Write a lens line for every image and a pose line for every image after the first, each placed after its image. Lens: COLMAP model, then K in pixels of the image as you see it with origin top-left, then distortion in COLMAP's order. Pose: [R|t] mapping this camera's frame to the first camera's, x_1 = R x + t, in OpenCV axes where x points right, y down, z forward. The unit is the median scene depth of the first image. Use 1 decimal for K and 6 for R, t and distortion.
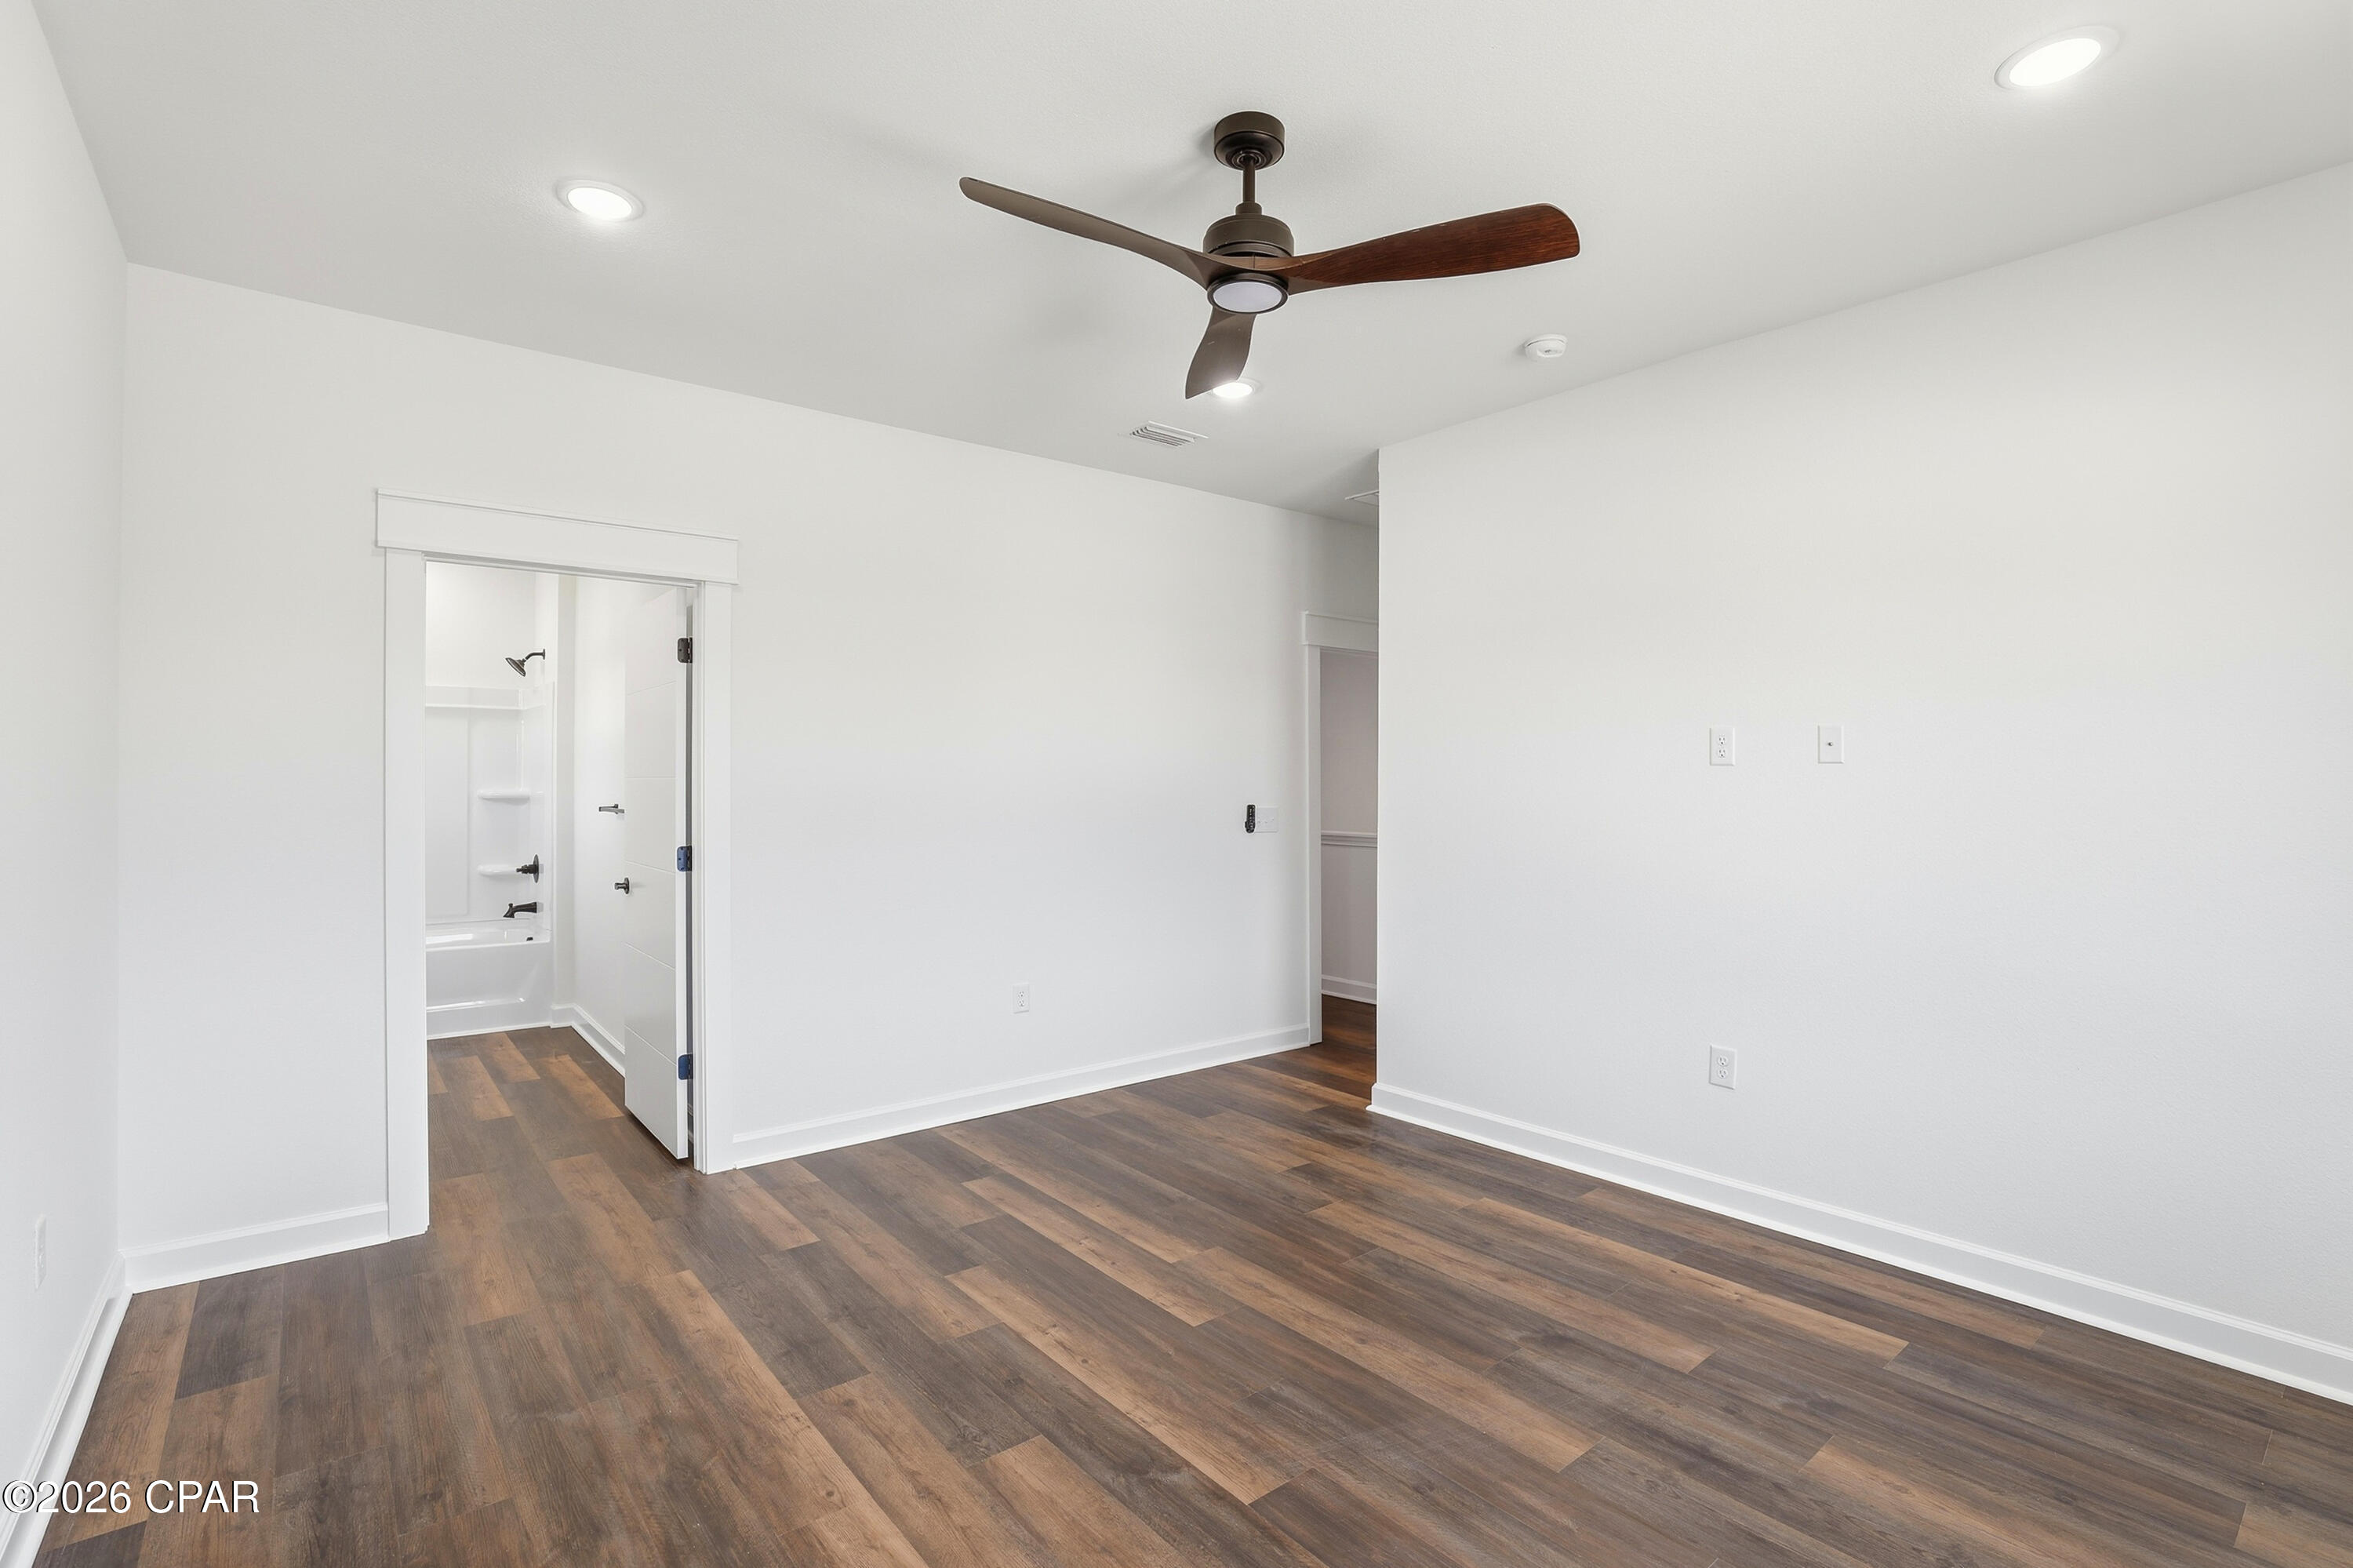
lens RADIAL K [[1093.2, 0, 1169.6], [0, 1093.2, 789.4], [0, 0, 1]] dist [-0.041362, 0.008667]
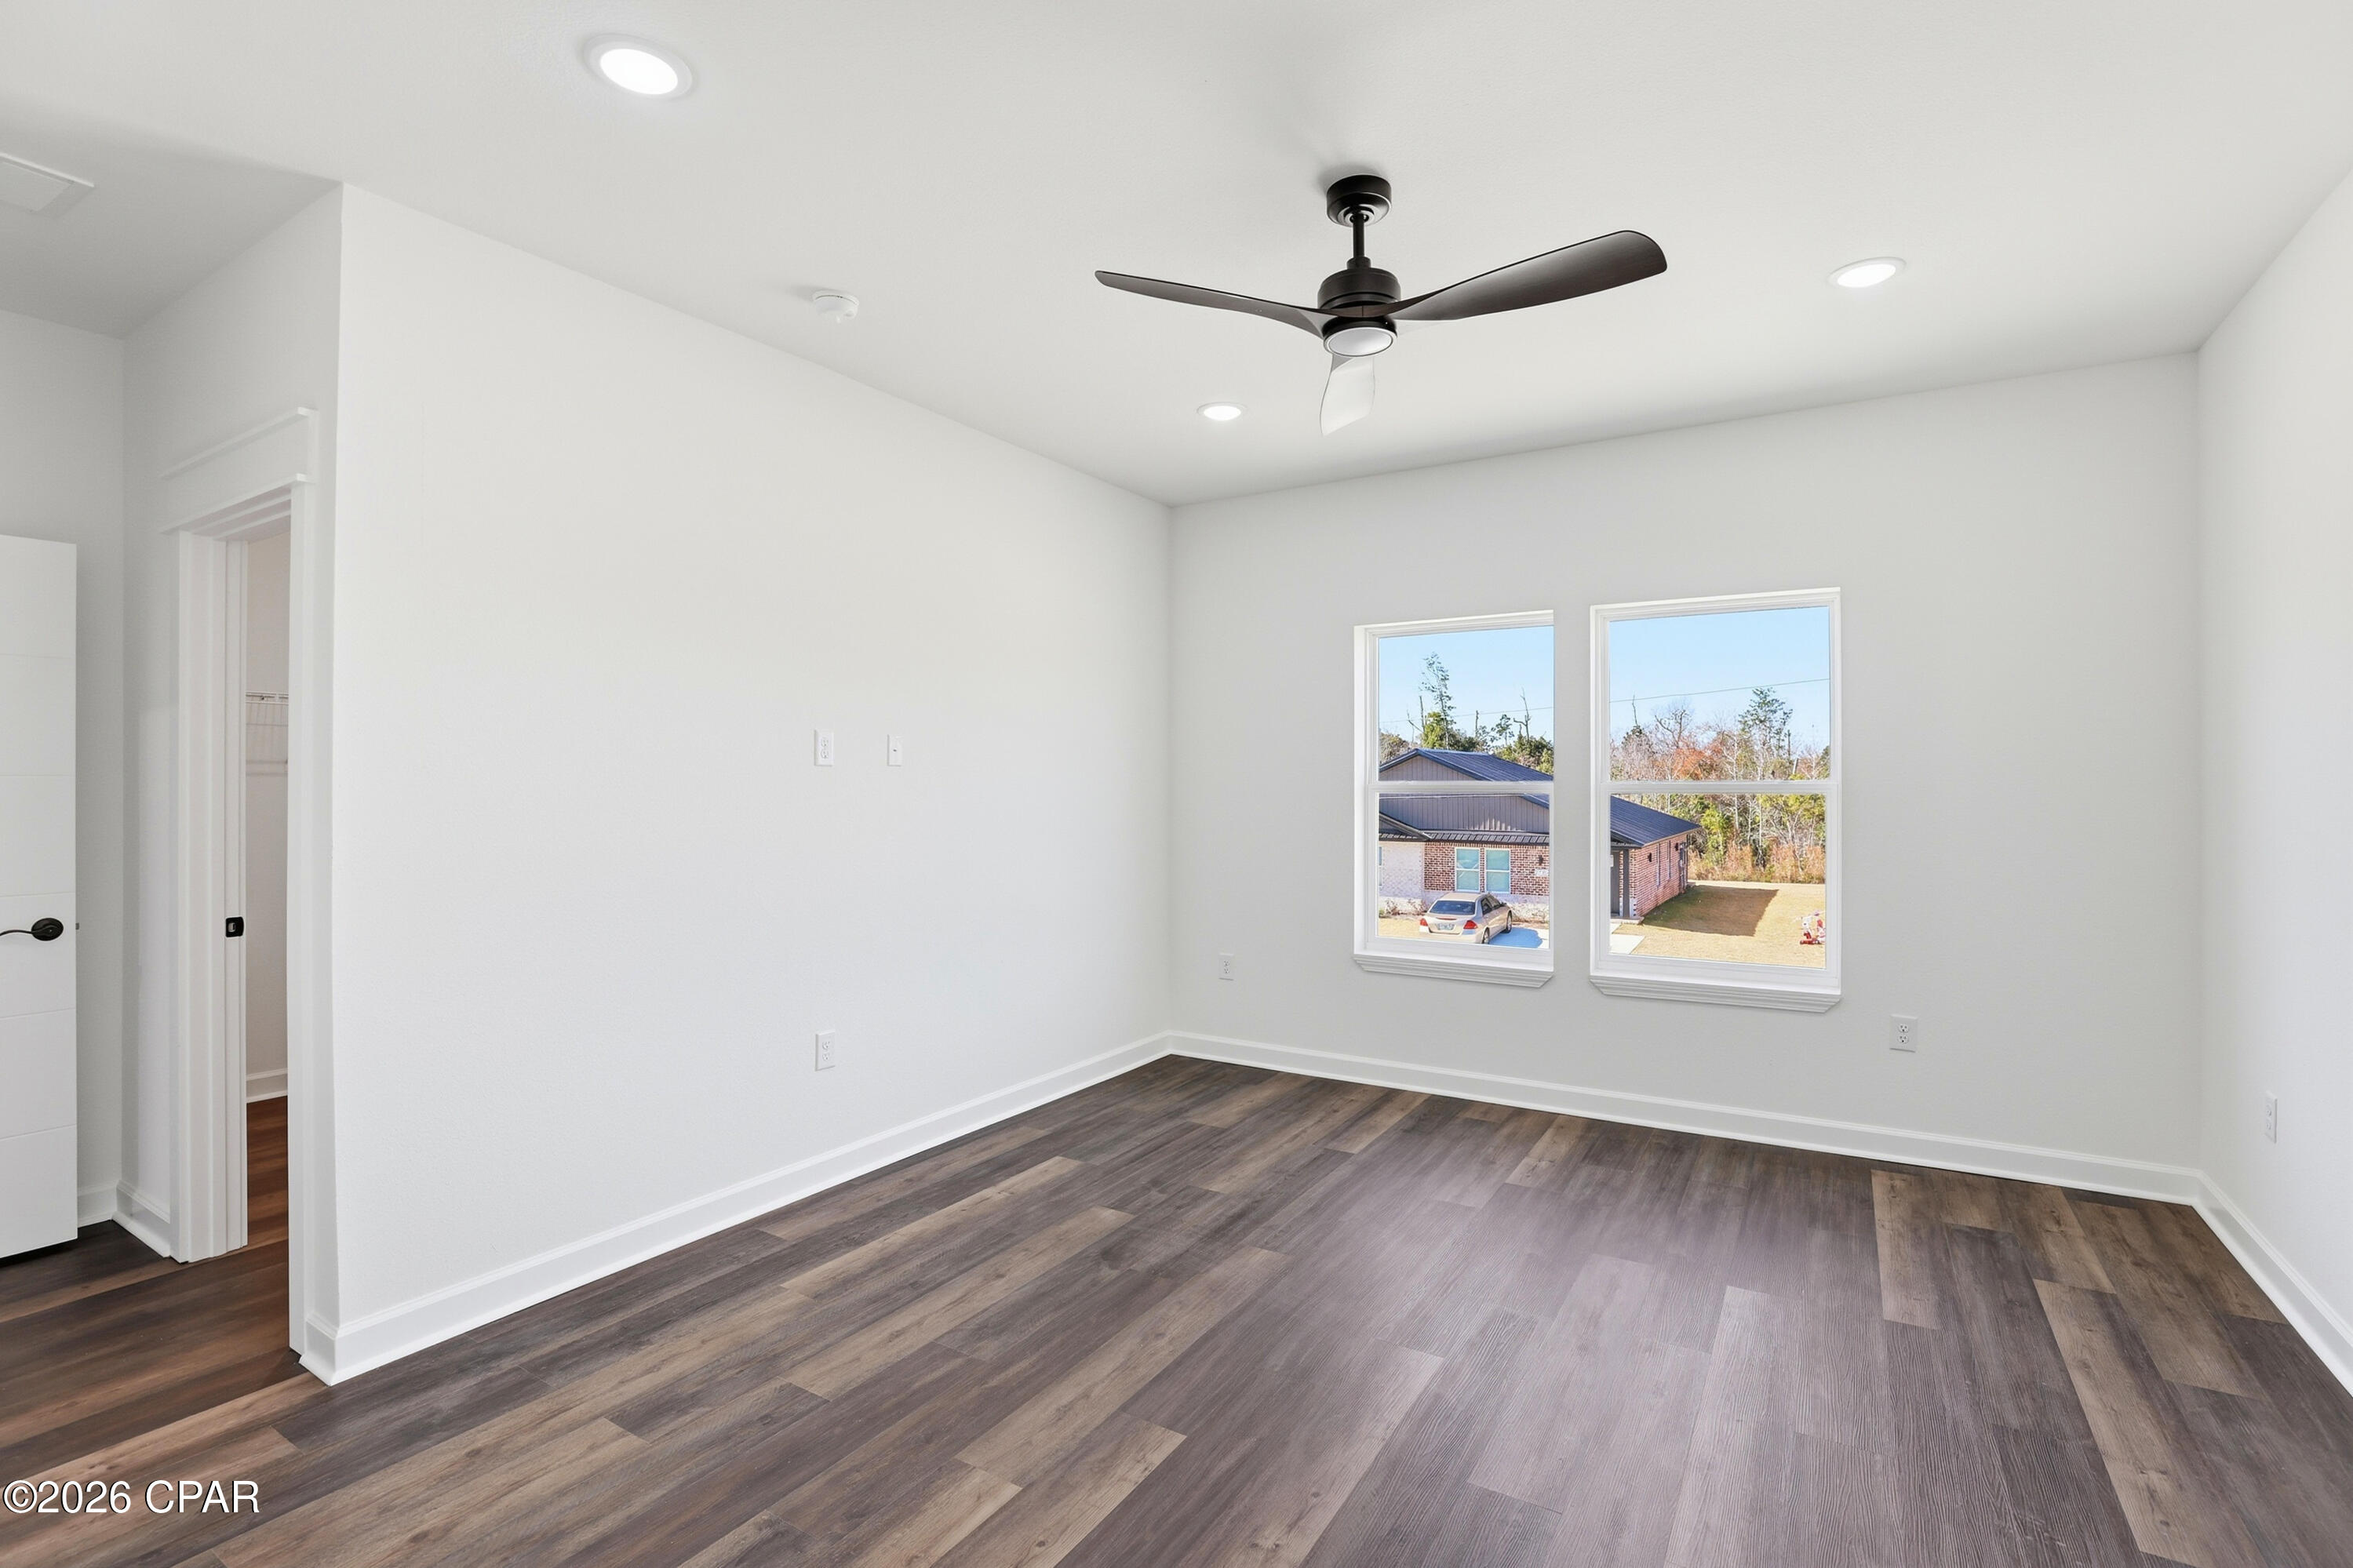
lens RADIAL K [[1093.0, 0, 1160.9], [0, 1093.0, 781.6], [0, 0, 1]] dist [-0.041362, 0.008667]
pose [[-0.325987, -0.003041, 0.945369, -0.717259], [0.008173, 0.999948, 0.006034, -0.013854], [-0.945339, 0.009693, -0.325945, 1.219408]]
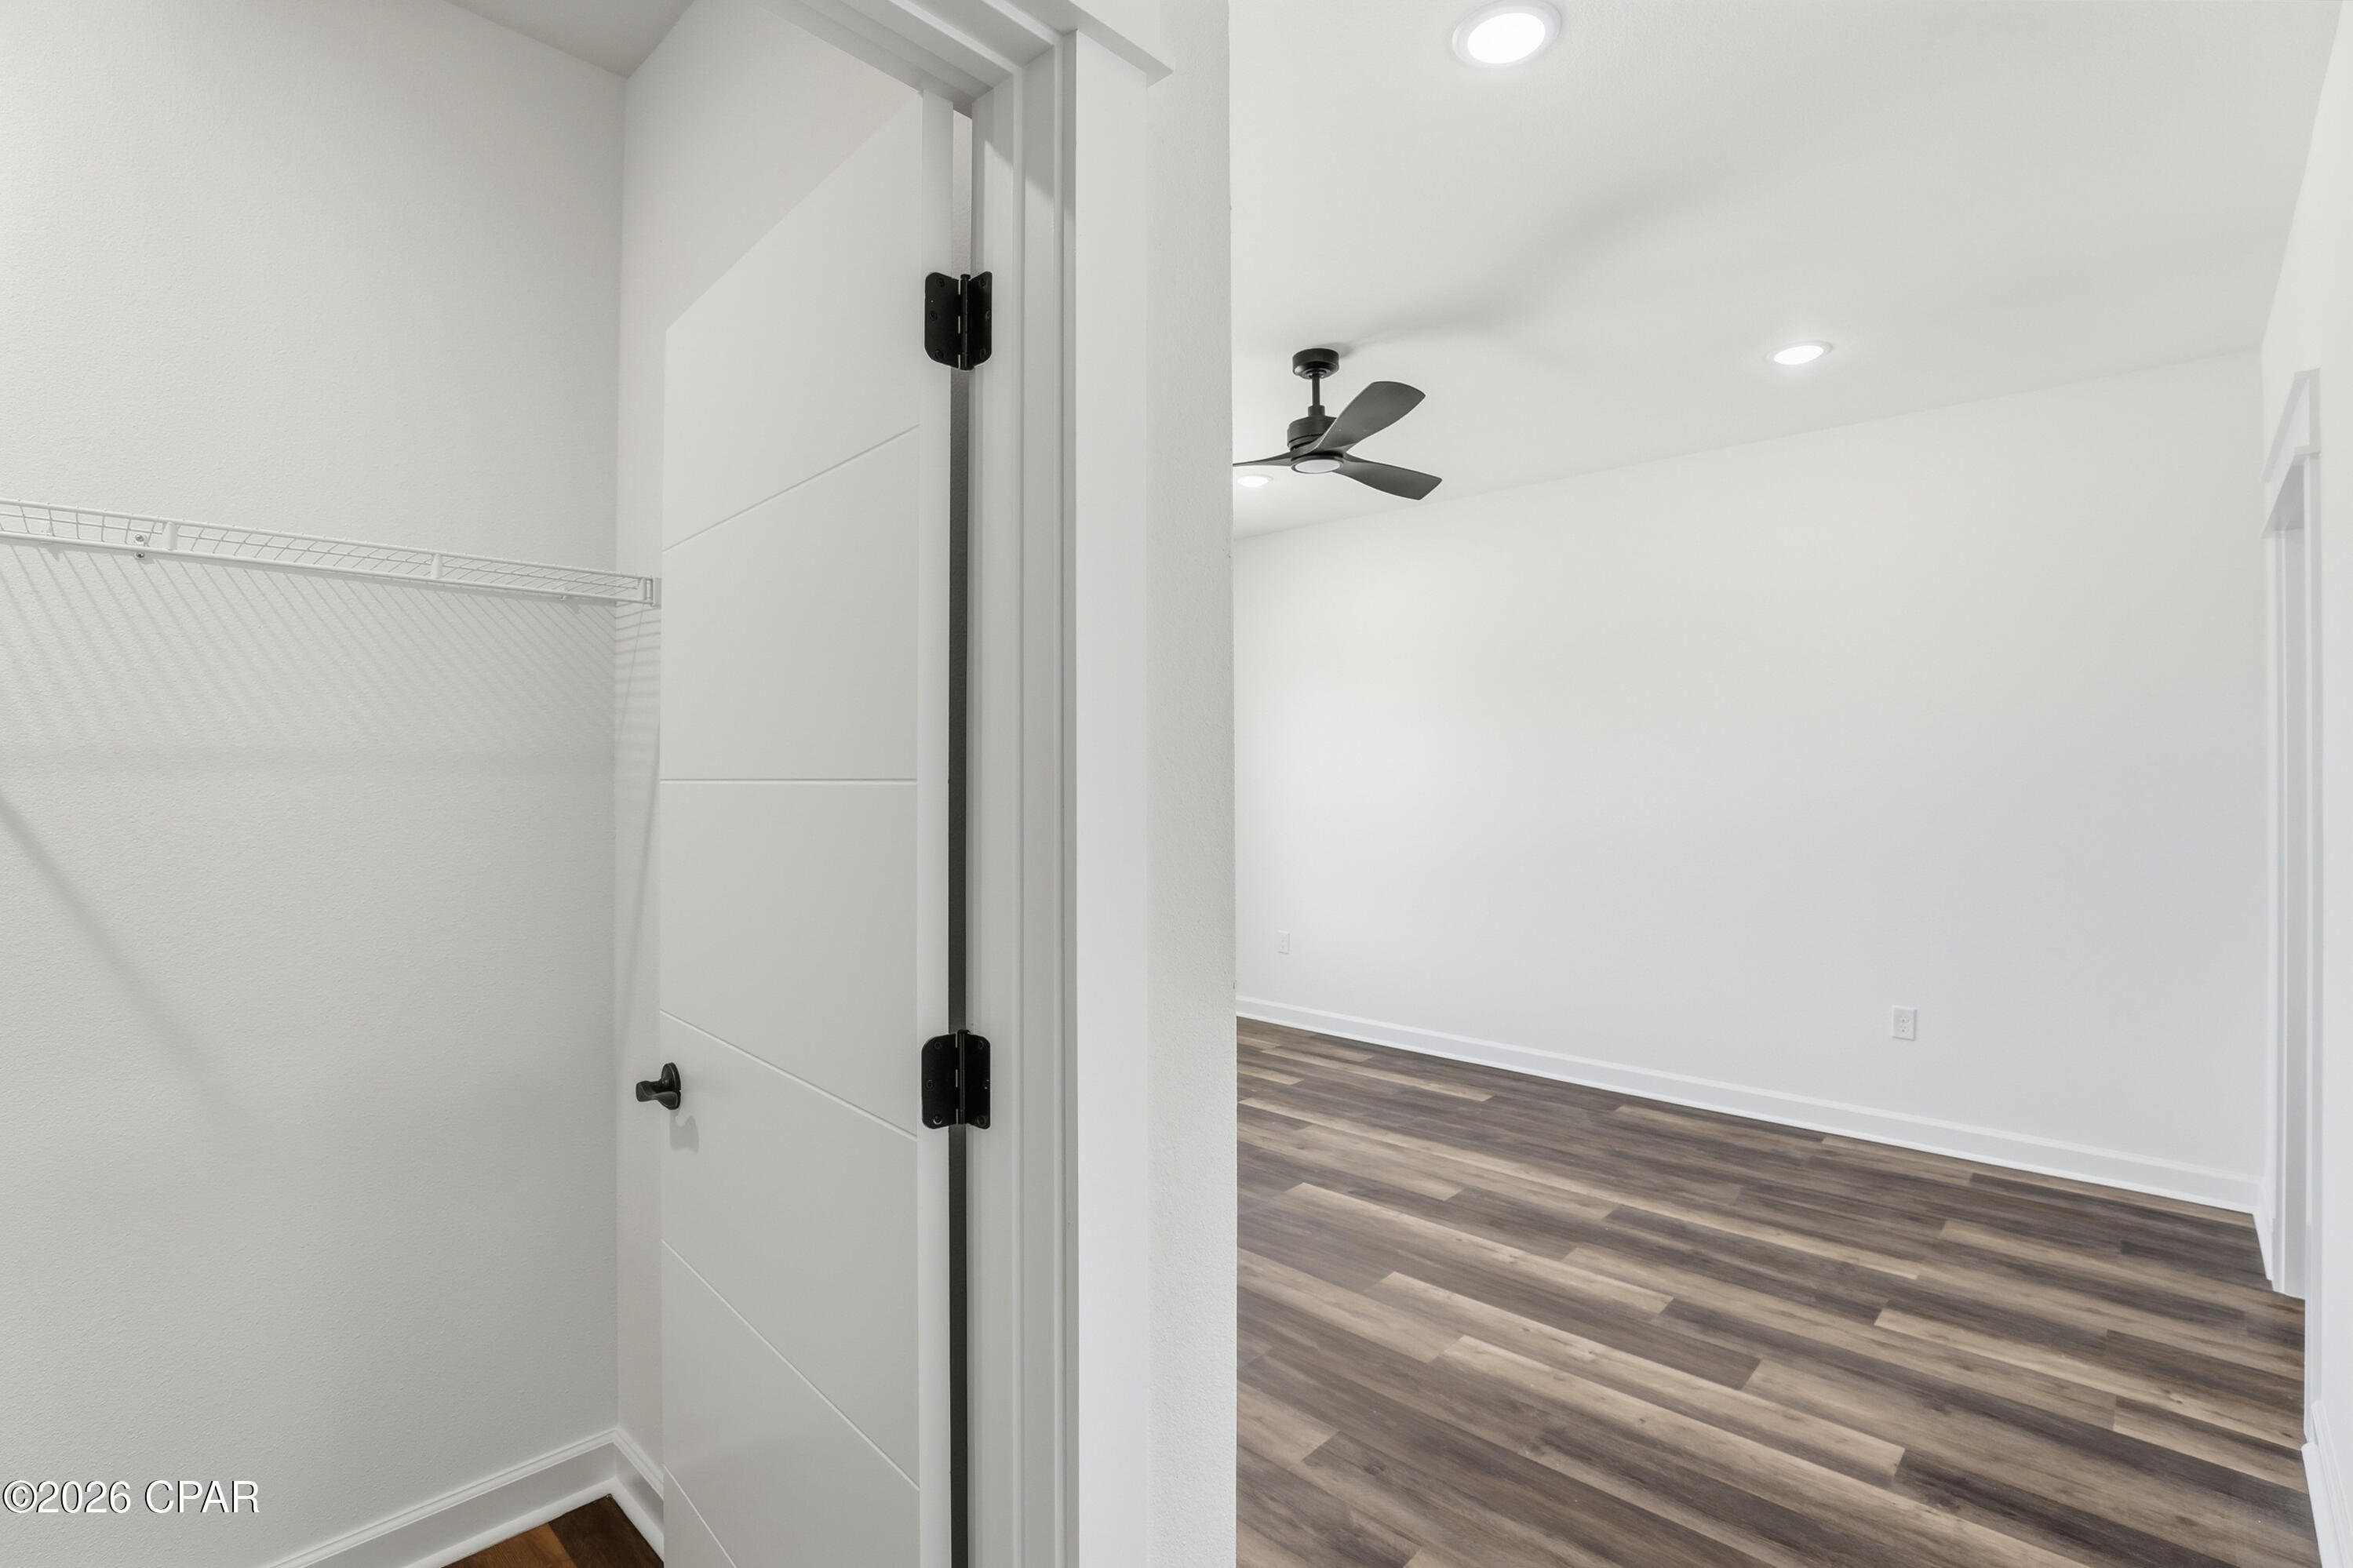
lens RADIAL K [[1093.0, 0, 1188.2], [0, 1093.0, 770.8], [0, 0, 1]] dist [-0.041362, 0.008667]
pose [[-0.989057, -0.002061, -0.147521, 0.378115], [-0.003169, 0.999969, 0.007277, -0.026782], [0.147501, 0.007665, -0.989032, 1.962163]]
